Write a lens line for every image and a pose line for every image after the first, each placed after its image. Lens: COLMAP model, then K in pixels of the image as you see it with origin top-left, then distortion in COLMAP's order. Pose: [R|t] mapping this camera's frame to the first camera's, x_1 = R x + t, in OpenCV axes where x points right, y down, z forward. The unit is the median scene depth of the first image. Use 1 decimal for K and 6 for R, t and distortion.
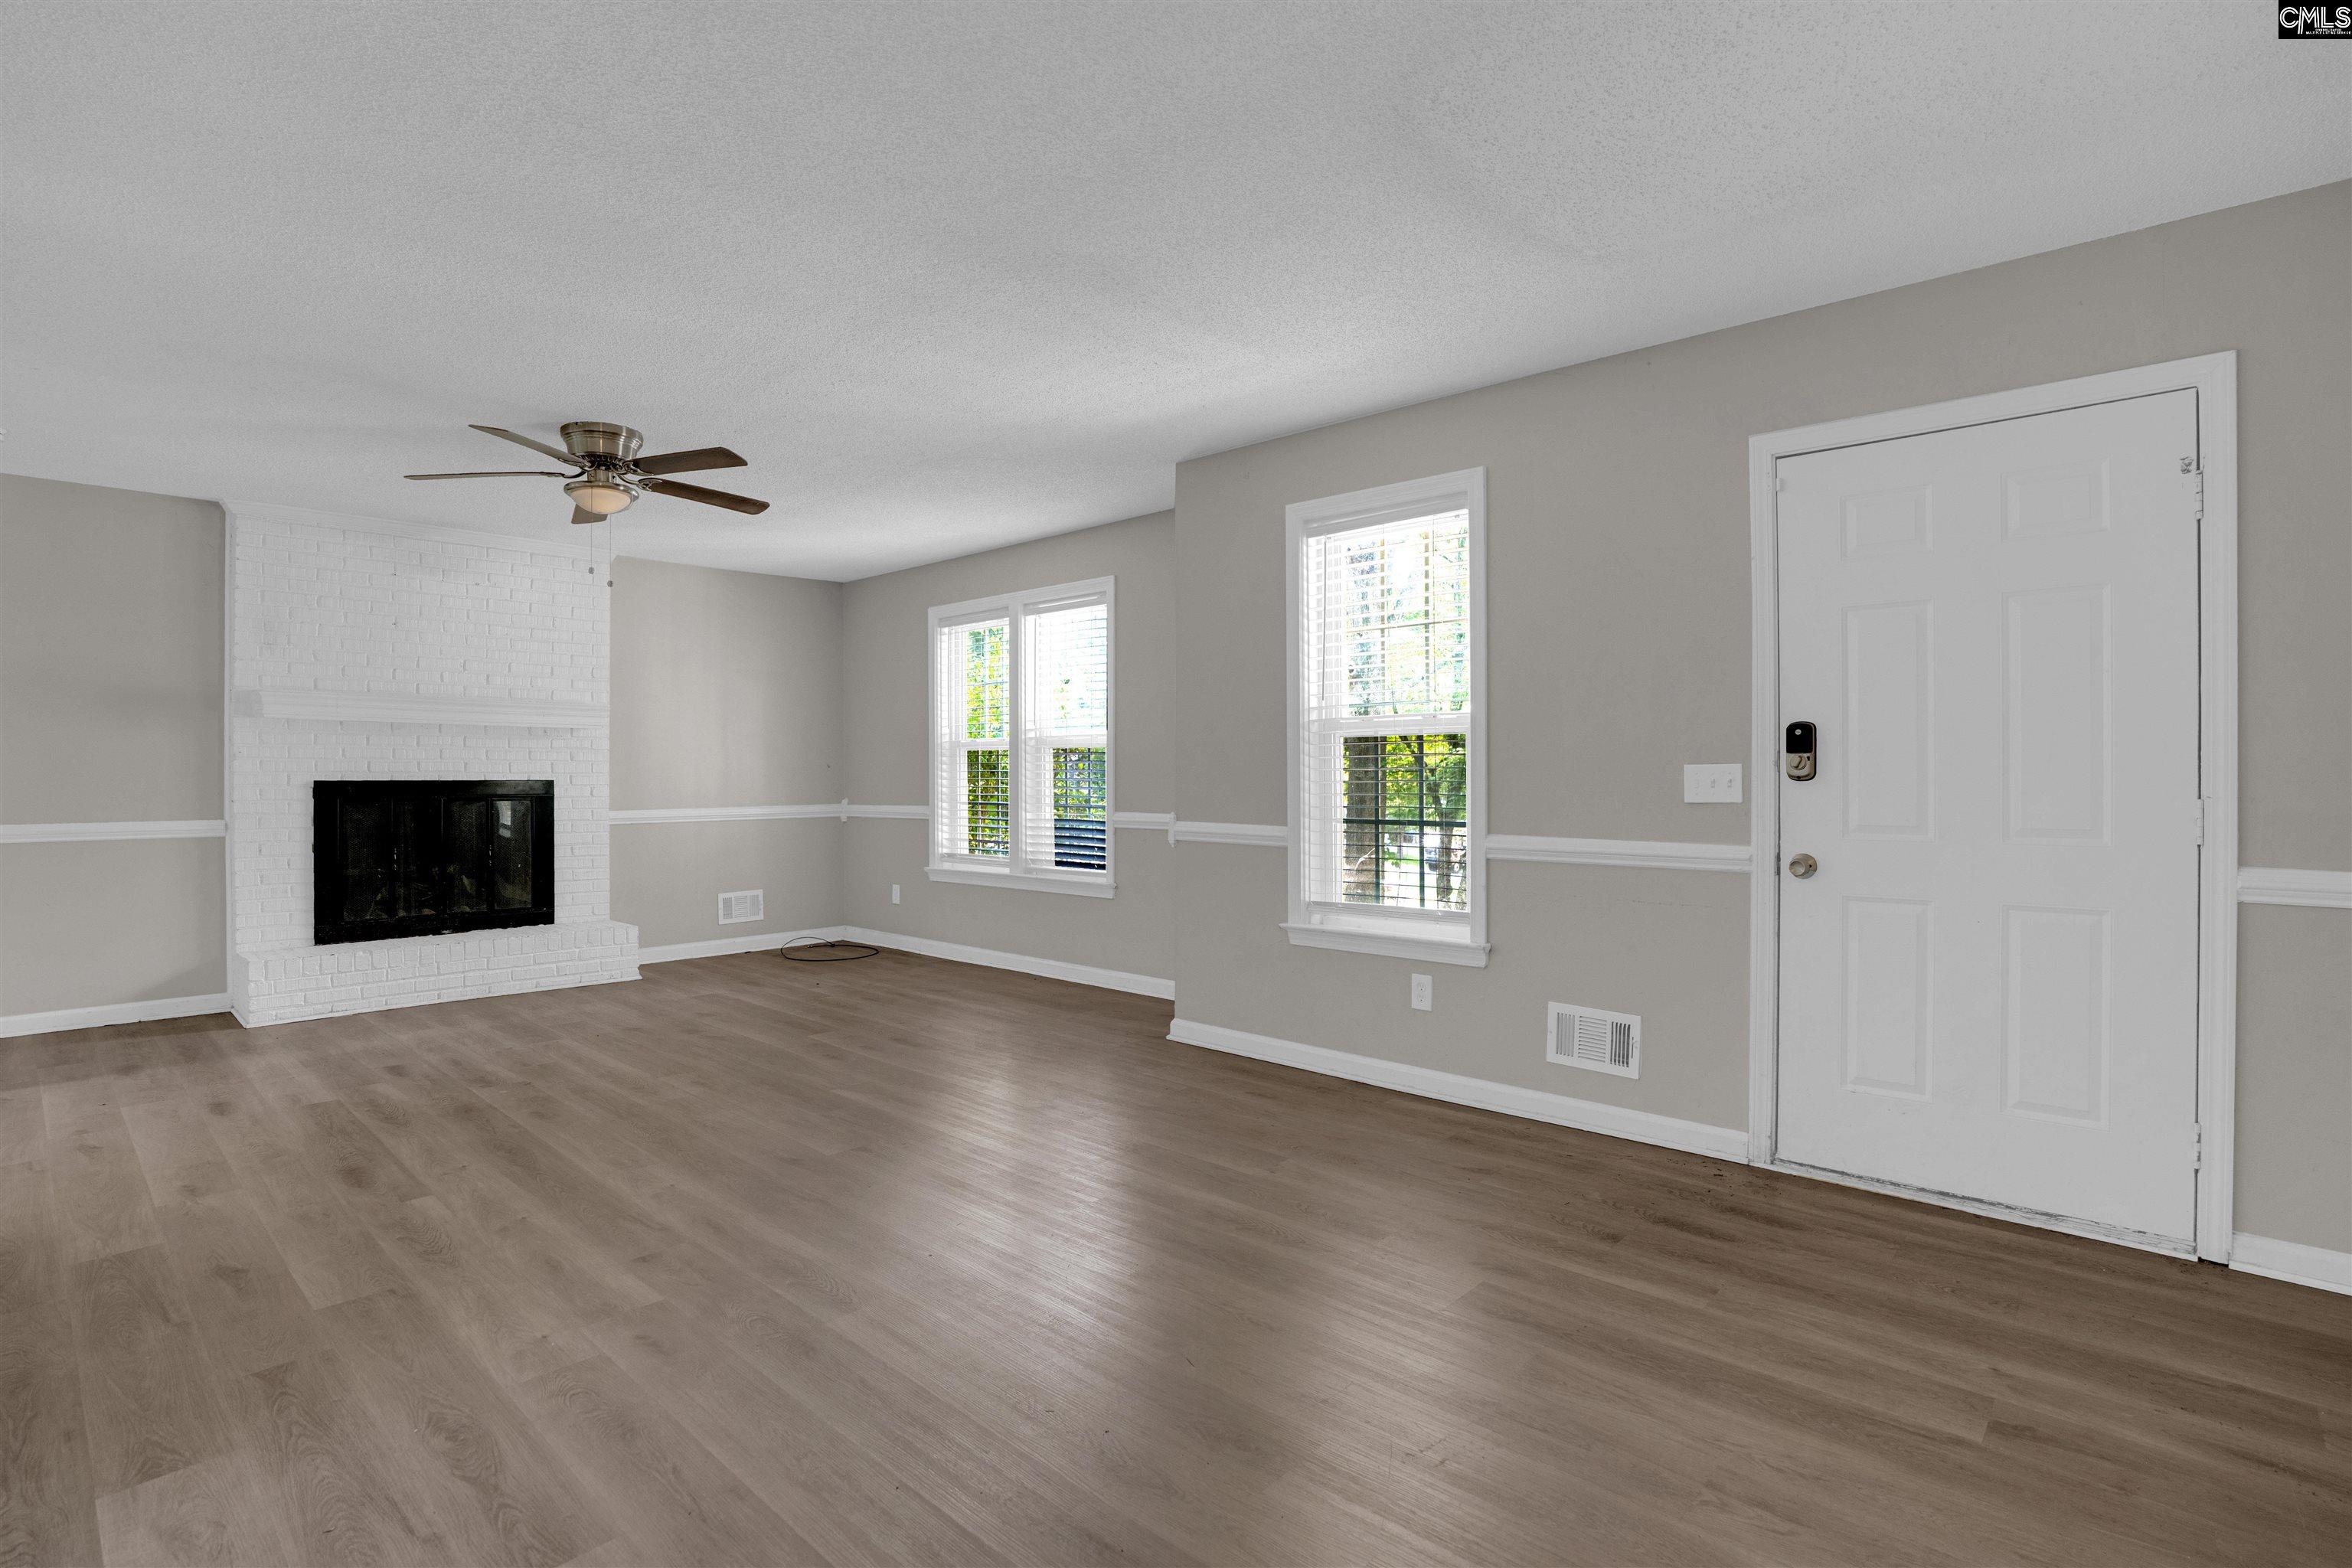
lens RADIAL K [[1136.5, 0, 1182.4], [0, 1136.5, 775.3], [0, 0, 1]] dist [-0.067744, 0.029177]
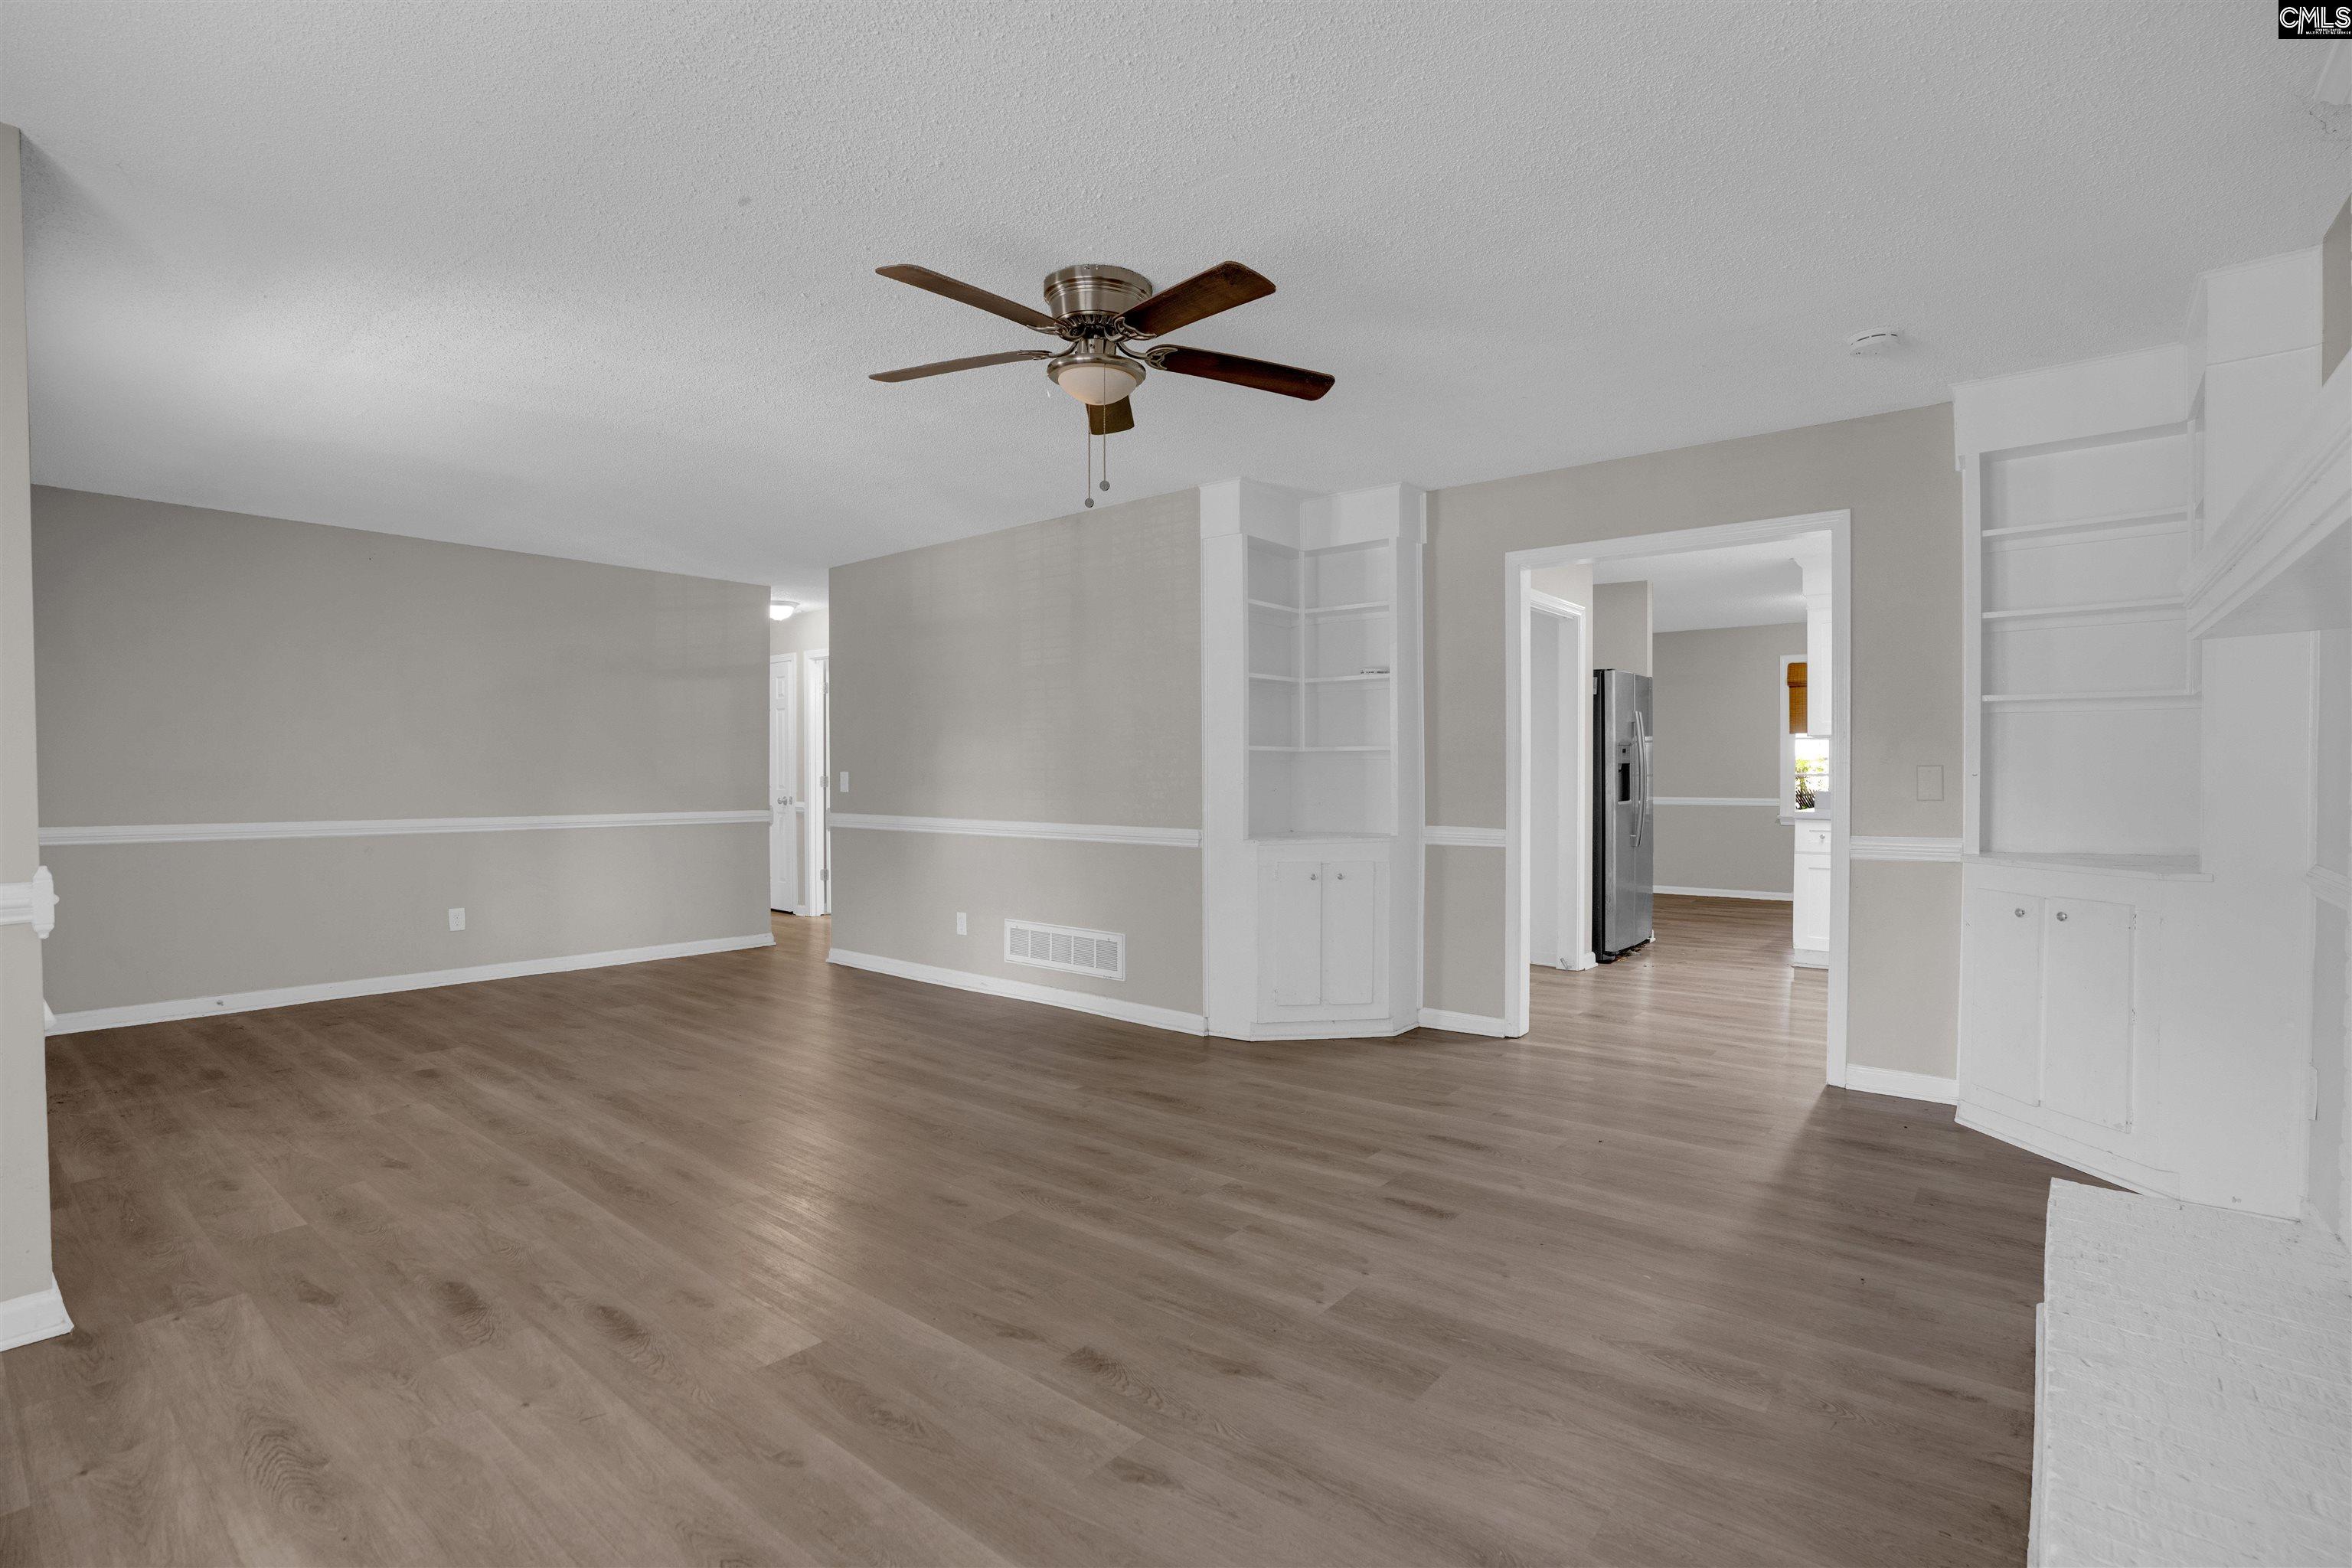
lens RADIAL K [[1106.2, 0, 1177.2], [0, 1106.2, 789.0], [0, 0, 1]] dist [-0.071877, 0.029744]
pose [[-0.998695, 0.004566, -0.050860, -0.601488], [0.003660, 0.999833, 0.017892, -0.007116], [0.050933, 0.017682, -0.998546, 1.897539]]
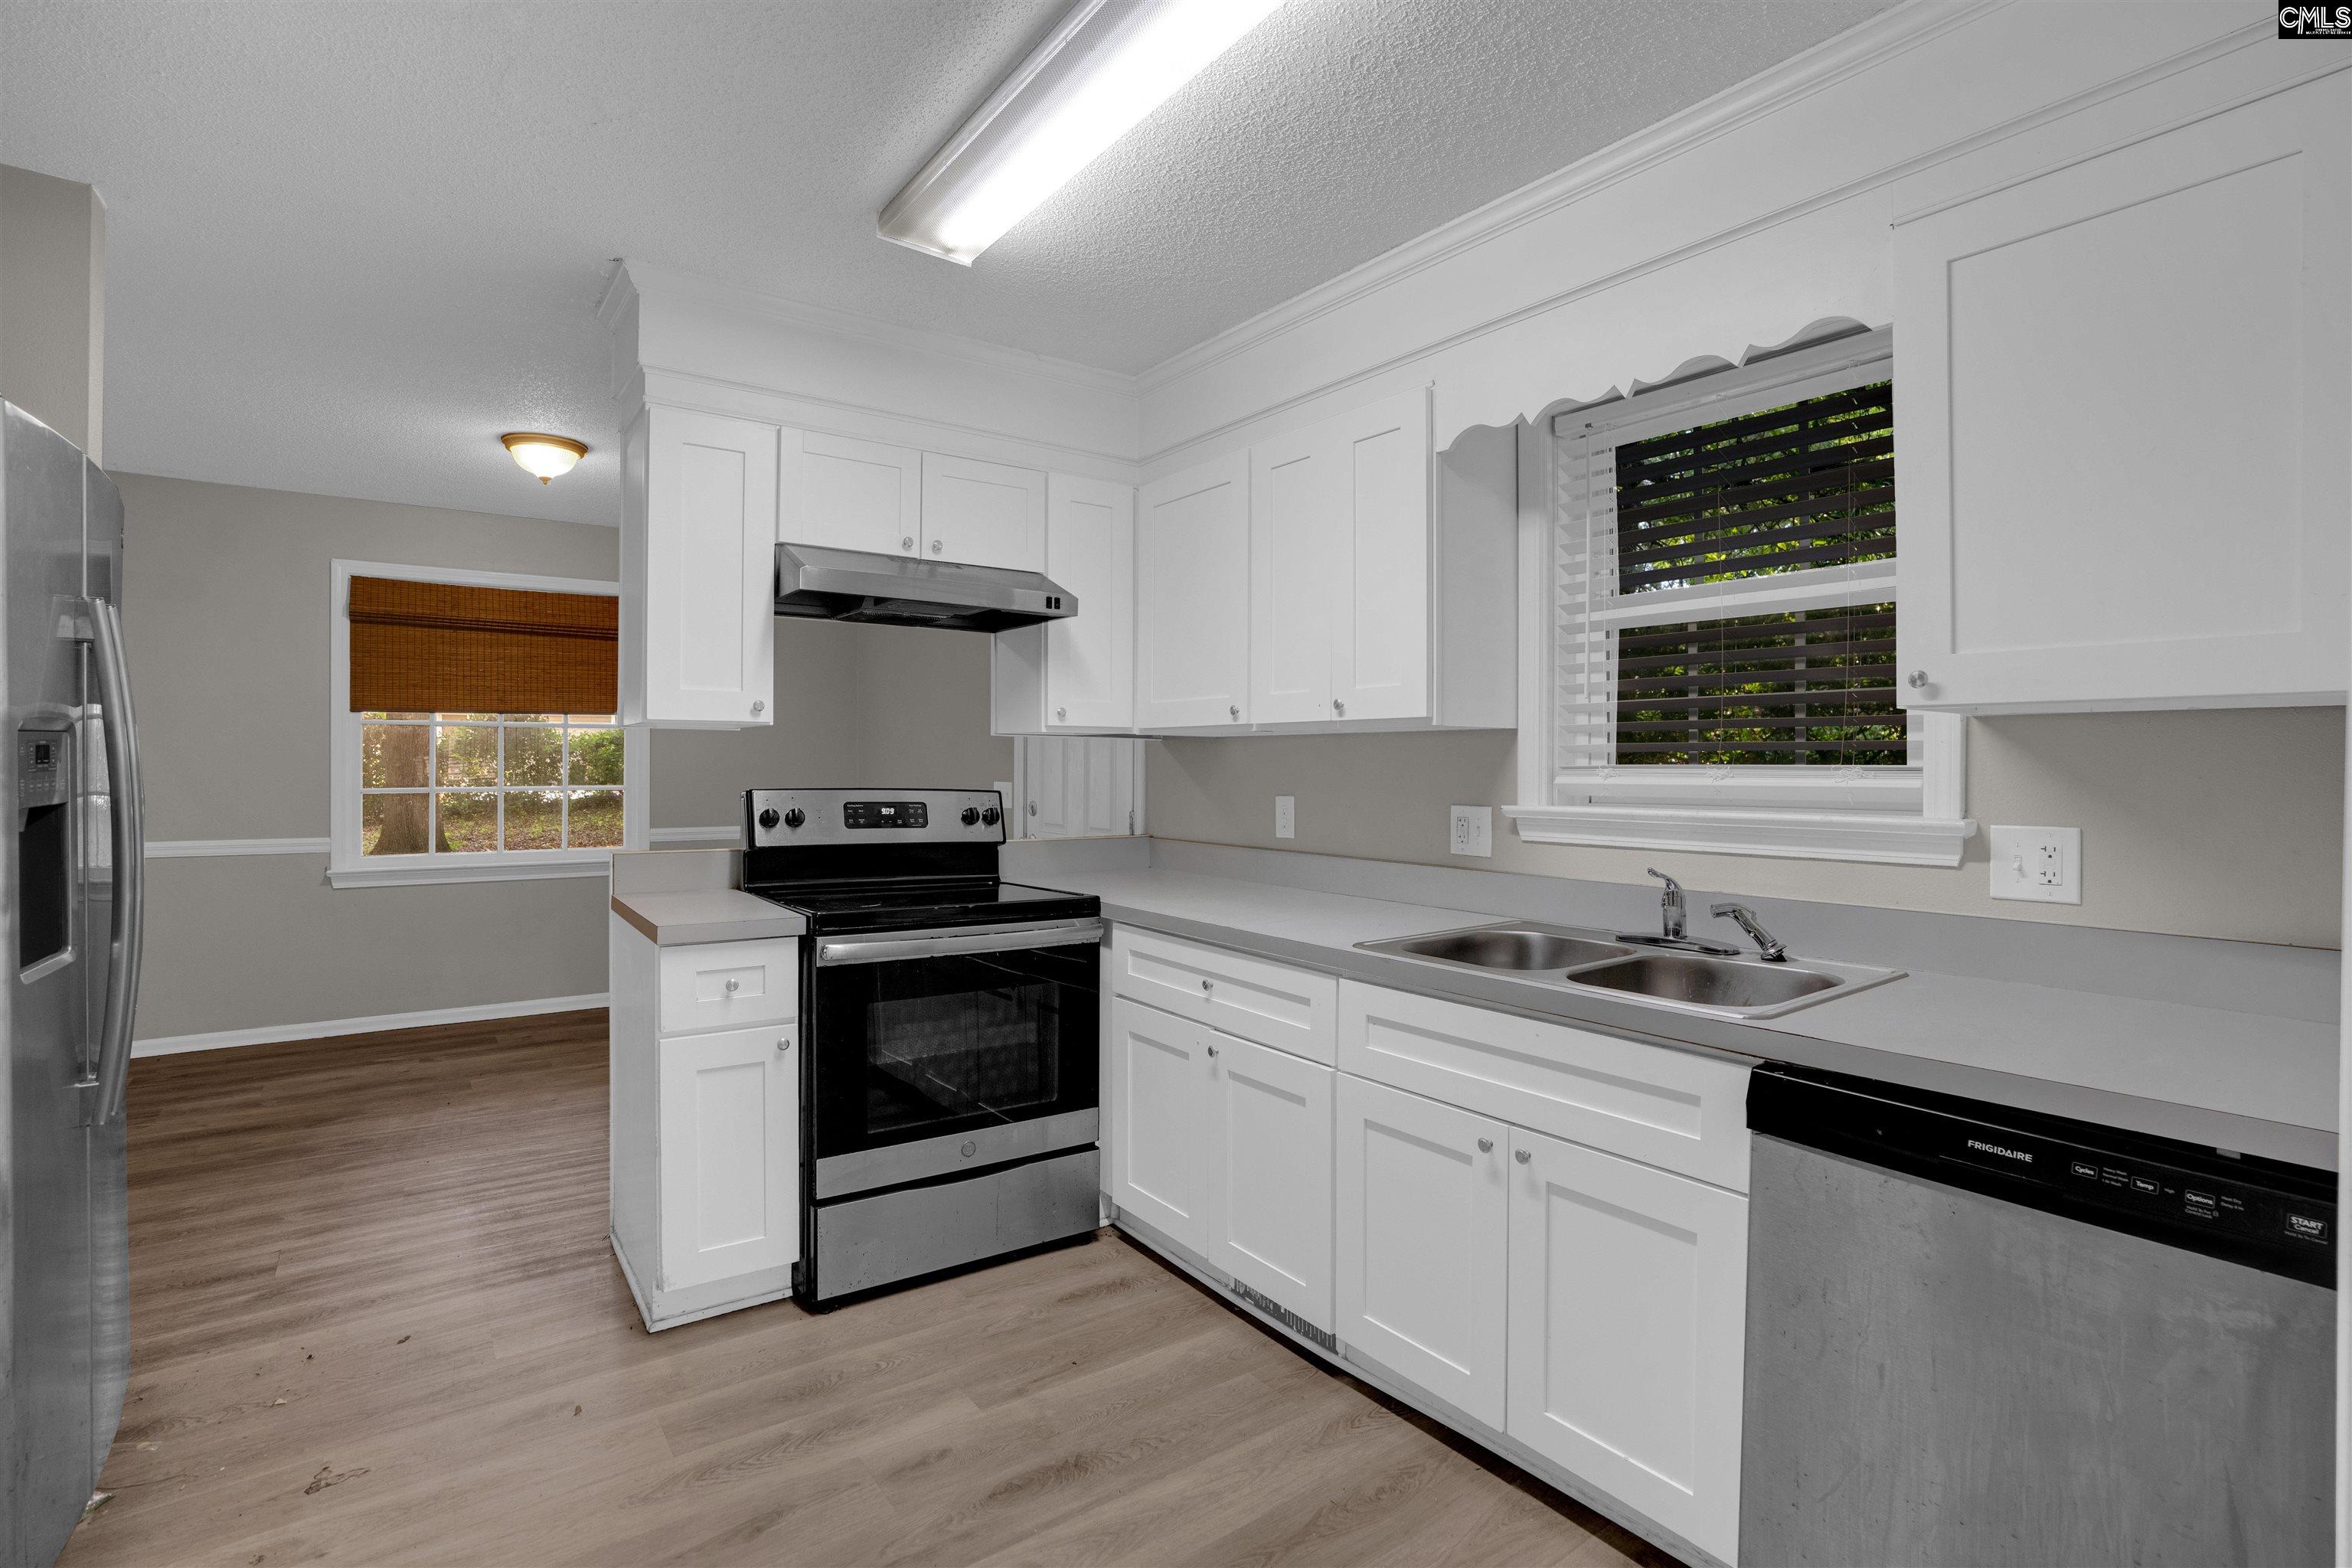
lens RADIAL K [[1094.4, 0, 1182.0], [0, 1094.4, 764.8], [0, 0, 1]] dist [-0.075783, 0.030404]
pose [[-0.199883, 0.004596, -0.979809, -1.102816], [-0.008559, 0.999943, 0.006436, -0.037065], [0.979782, 0.009673, -0.199832, 0.684333]]
